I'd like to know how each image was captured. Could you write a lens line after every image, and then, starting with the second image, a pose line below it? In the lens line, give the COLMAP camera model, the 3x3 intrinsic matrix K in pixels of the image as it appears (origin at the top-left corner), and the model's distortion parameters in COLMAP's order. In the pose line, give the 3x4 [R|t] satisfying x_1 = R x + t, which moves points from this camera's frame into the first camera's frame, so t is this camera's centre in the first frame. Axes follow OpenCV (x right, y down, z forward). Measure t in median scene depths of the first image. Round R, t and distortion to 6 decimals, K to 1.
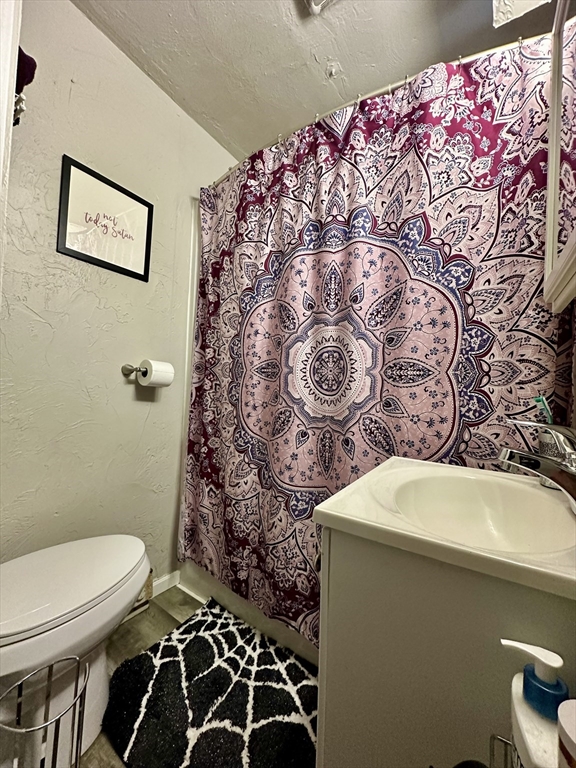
lens RADIAL K [[306.1, 0, 287.8], [0, 306.1, 382.3], [0, 0, 1]] dist [-0.001591, 0.000028]
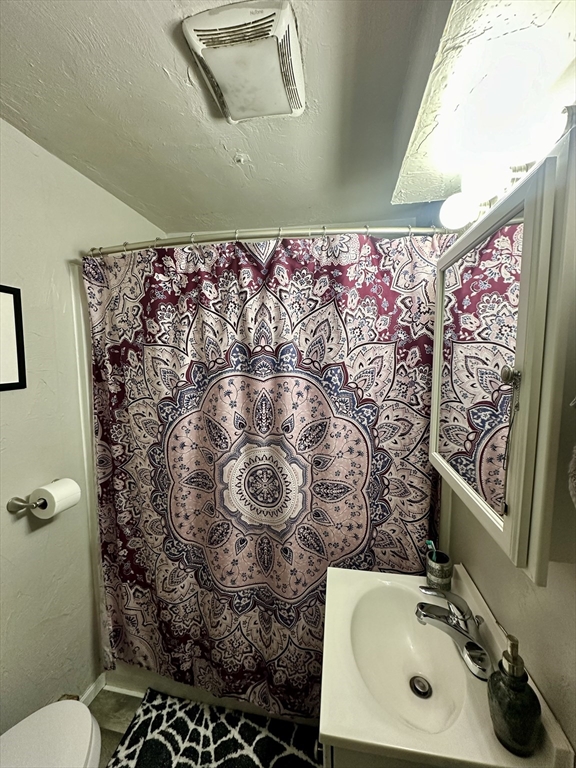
lens RADIAL K [[306.1, 0, 289.1], [0, 306.1, 383.1], [0, 0, 1]] dist [-0.001591, 0.000028]
pose [[0.917045, -0.085747, 0.389456, -0.169349], [0.038500, 0.991084, 0.127554, -0.514543], [-0.396921, -0.101979, 0.912170, 0.003362]]
